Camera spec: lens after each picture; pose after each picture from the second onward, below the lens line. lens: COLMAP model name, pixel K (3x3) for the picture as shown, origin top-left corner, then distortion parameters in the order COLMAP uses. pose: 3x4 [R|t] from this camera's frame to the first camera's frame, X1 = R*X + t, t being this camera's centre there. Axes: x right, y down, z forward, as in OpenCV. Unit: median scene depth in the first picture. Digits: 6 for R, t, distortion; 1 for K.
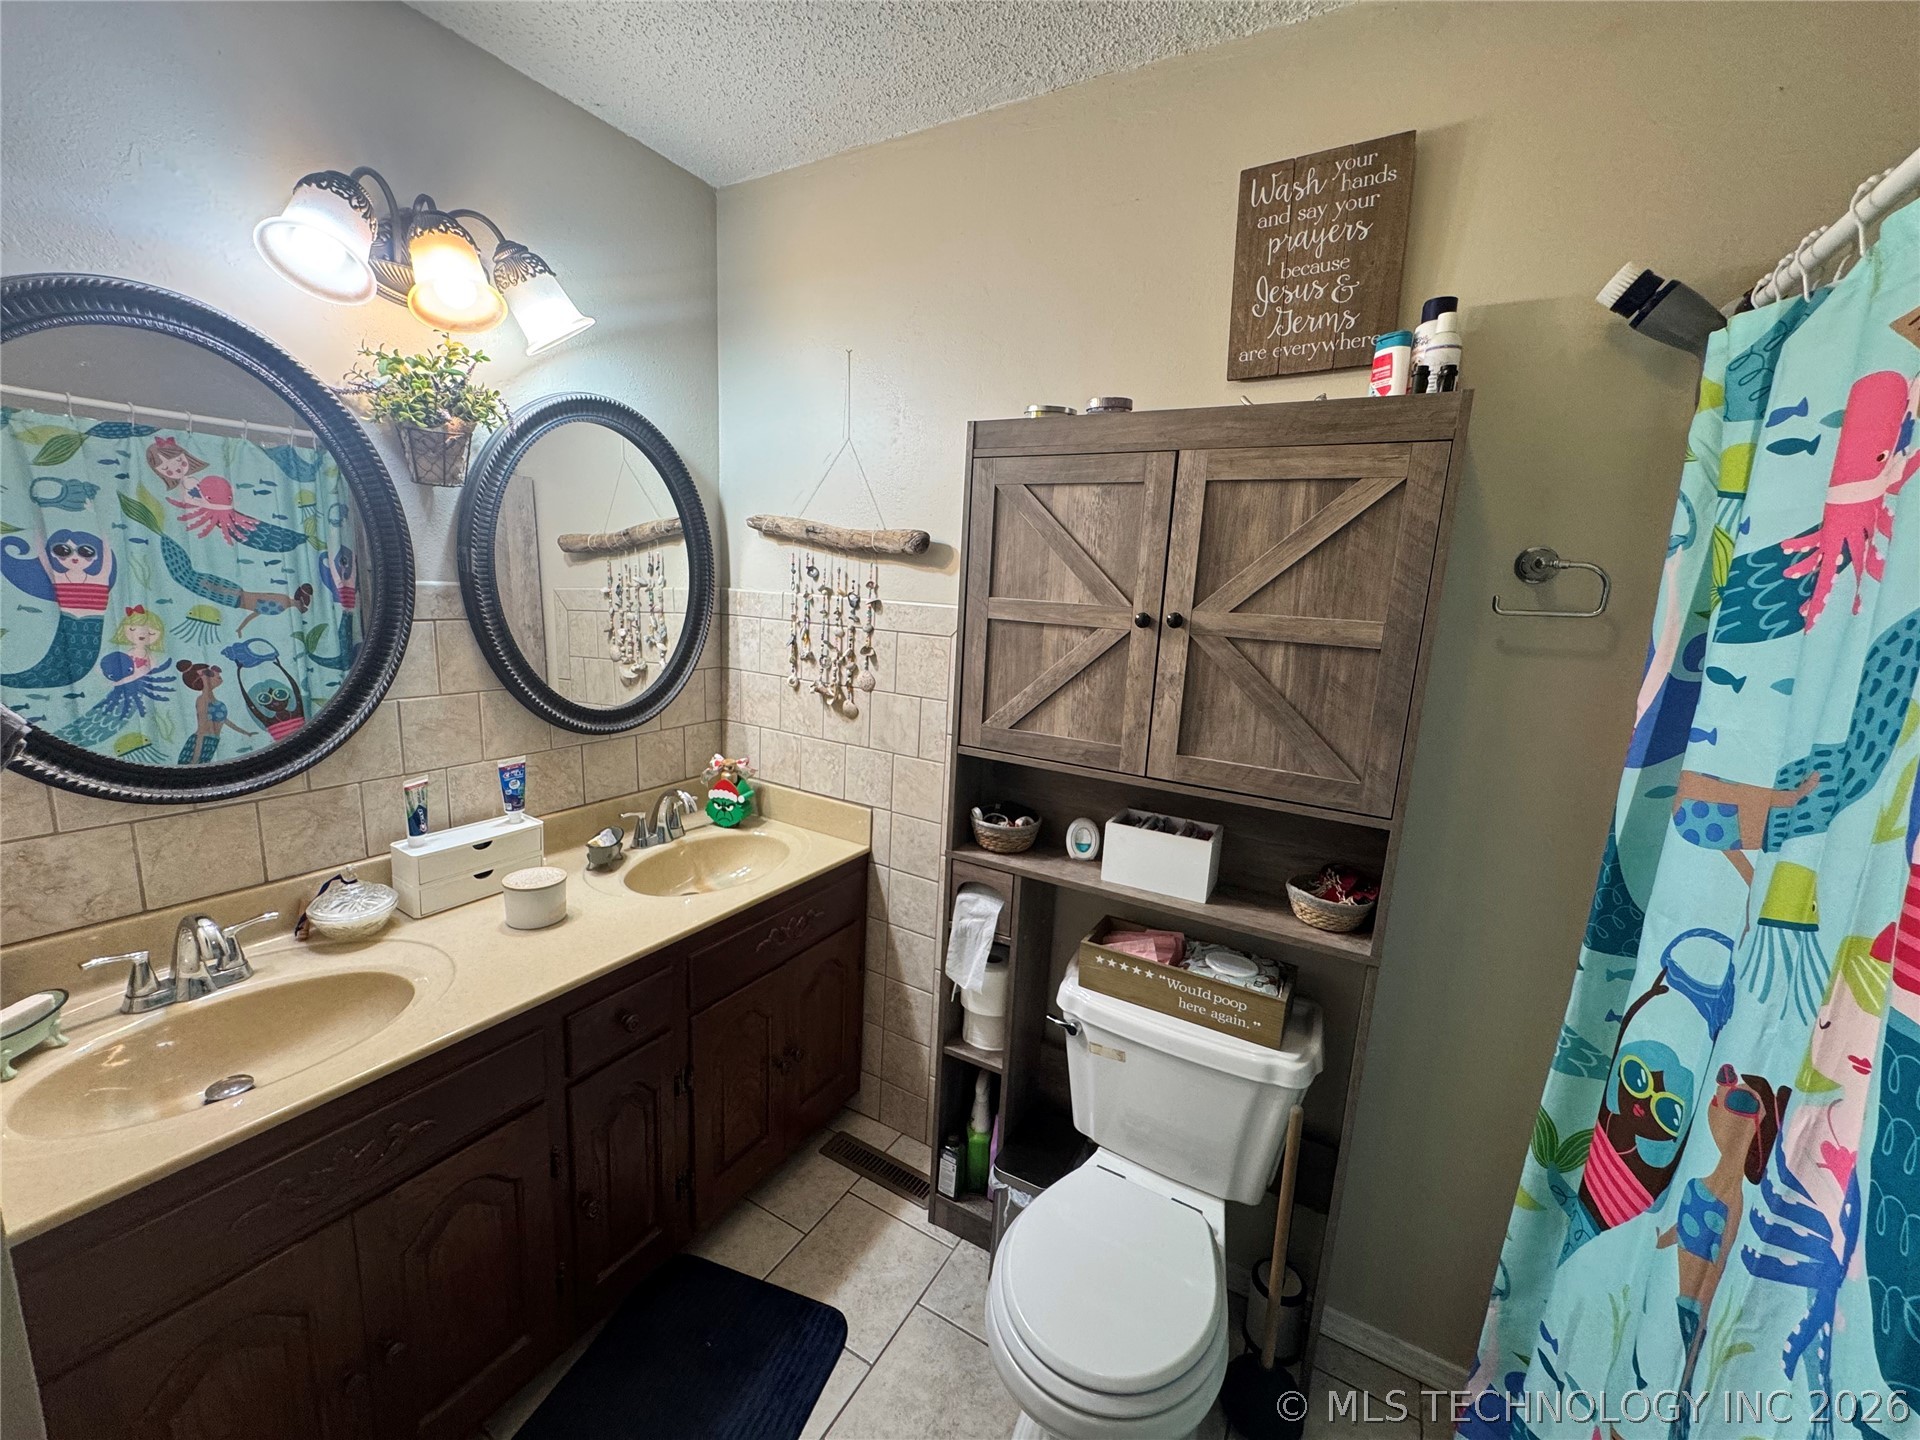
lens RADIAL K [[763.2, 0, 960.0], [0, 763.2, 720.0], [0, 0, 1]] dist [0.002702, -0.000016]
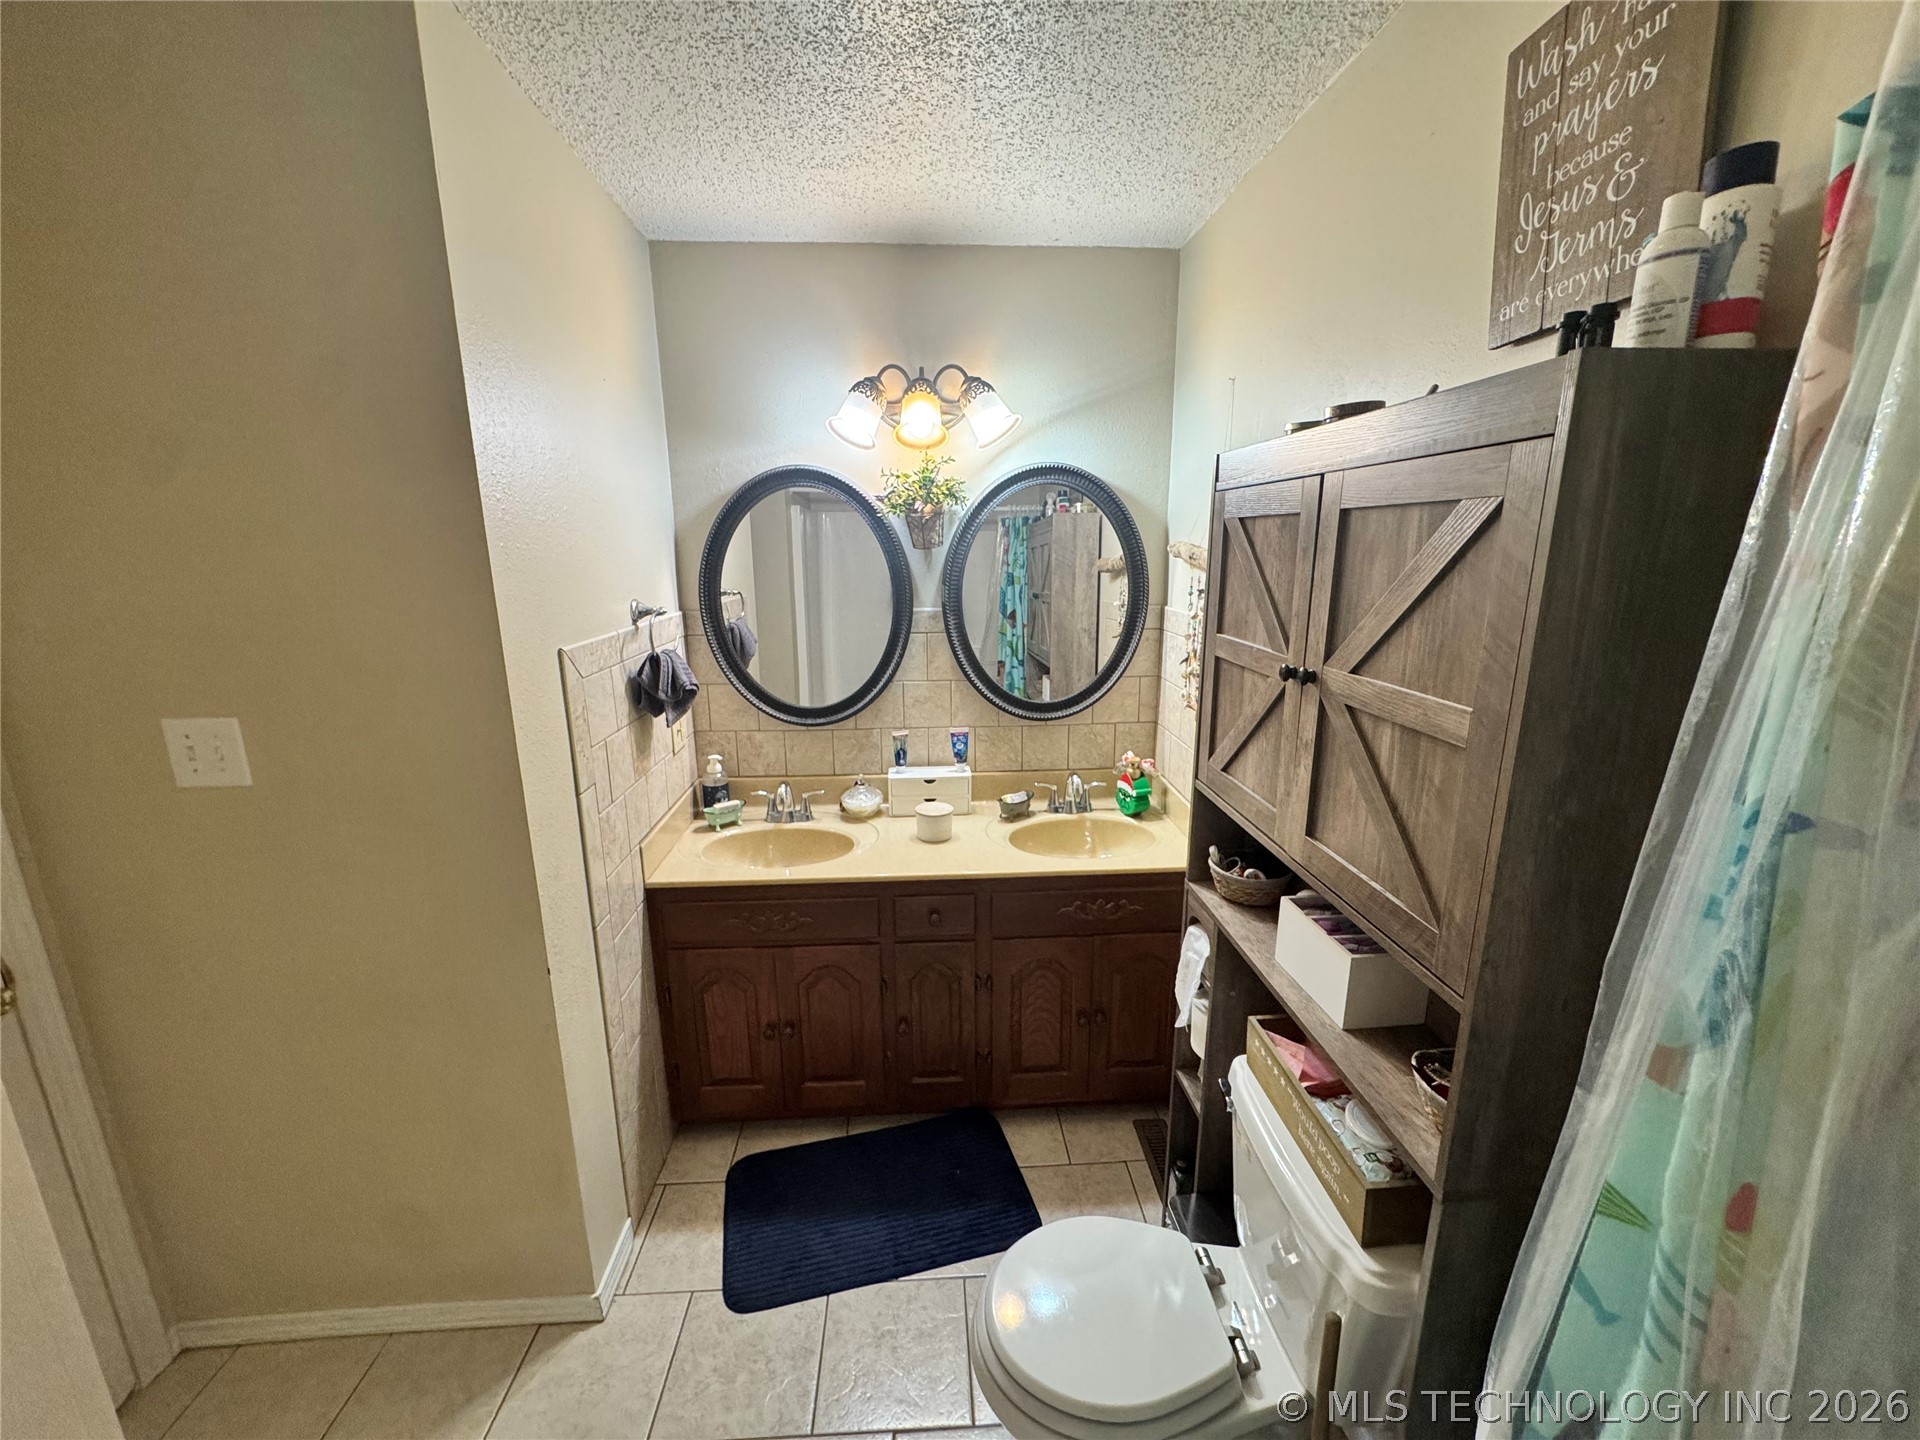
lens RADIAL K [[763.2, 0, 960.0], [0, 763.2, 720.0], [0, 0, 1]] dist [0.002702, -0.000016]
pose [[0.555757, 0.135031, -0.820305, 0.722641], [-0.117426, 0.989579, 0.083339, -0.102341], [0.823010, 0.050009, 0.565821, 0.201506]]
